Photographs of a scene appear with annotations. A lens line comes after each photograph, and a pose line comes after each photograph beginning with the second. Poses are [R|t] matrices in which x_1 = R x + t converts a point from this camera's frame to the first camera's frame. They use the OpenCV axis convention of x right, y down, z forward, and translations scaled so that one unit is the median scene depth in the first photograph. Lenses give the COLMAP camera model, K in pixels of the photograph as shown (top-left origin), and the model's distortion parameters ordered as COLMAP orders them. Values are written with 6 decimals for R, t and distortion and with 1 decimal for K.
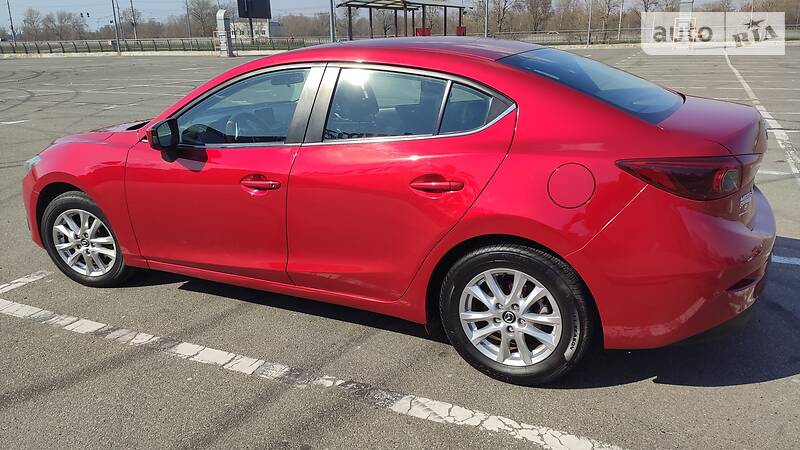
lens RADIAL K [[610.6, 0, 400.5], [0, 610.6, 202.2], [0, 0, 1]] dist [0.091110, -0.132999]
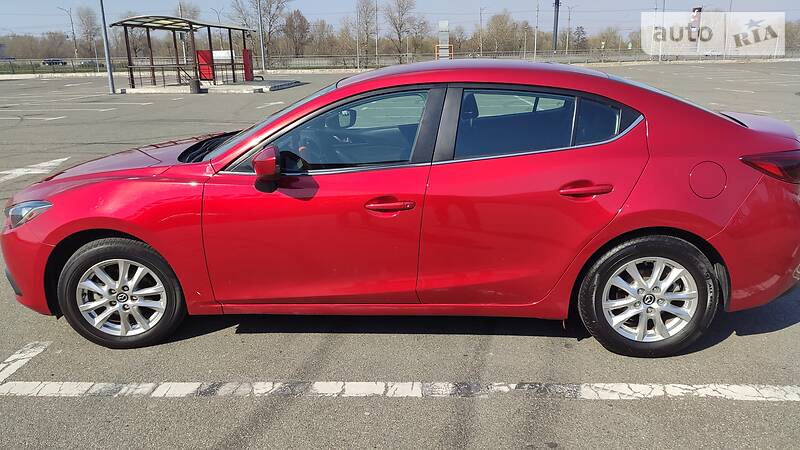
lens RADIAL K [[615.2, 0, 387.8], [0, 615.2, 195.1], [0, 0, 1]] dist [0.090888, -0.138588]
pose [[0.926118, -0.080258, 0.368597, -0.561620], [0.097583, 0.994817, -0.028570, -0.018009], [-0.364394, 0.062428, 0.929150, 0.064037]]
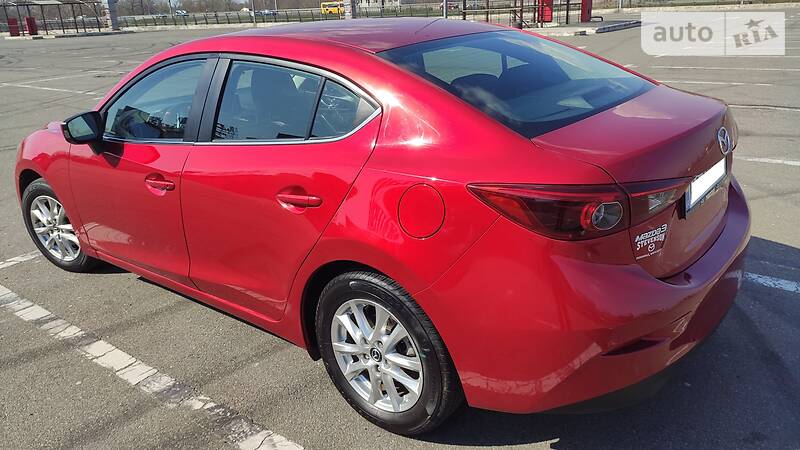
lens RADIAL K [[610.6, 0, 400.5], [0, 610.6, 202.2], [0, 0, 1]] dist [0.091110, -0.132999]
pose [[0.976635, 0.040171, -0.211115, 0.310636], [-0.028804, 0.997979, 0.056644, -0.061956], [0.212964, -0.049239, 0.975819, 0.143359]]
